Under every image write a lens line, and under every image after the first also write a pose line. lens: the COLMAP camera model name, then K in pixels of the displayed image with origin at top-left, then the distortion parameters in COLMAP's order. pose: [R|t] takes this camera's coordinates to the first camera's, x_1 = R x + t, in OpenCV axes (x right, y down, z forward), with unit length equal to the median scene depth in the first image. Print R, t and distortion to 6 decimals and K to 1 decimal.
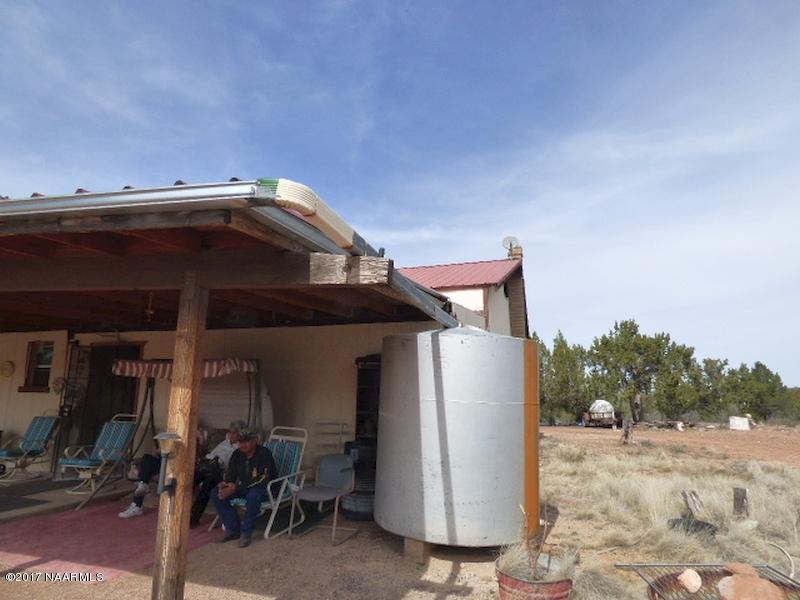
lens RADIAL K [[478.3, 0, 400.0], [0, 478.3, 300.0], [0, 0, 1]] dist [-0.003270, -0.000138]
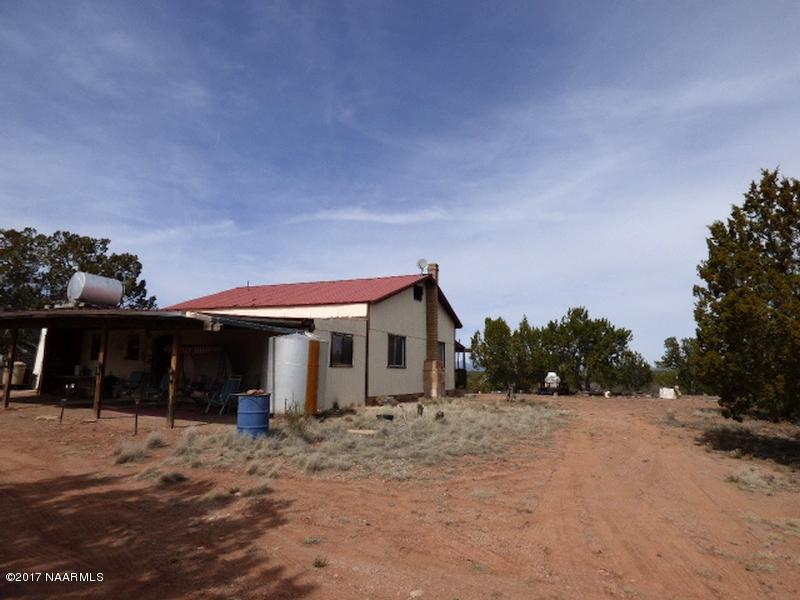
lens RADIAL K [[478.3, 0, 400.0], [0, 478.3, 300.0], [0, 0, 1]] dist [-0.003270, -0.000138]
pose [[0.993141, -0.003498, -0.116869, 0.185469], [0.009777, 0.998536, 0.053193, -0.048229], [0.116512, -0.053971, 0.991722, -0.266560]]
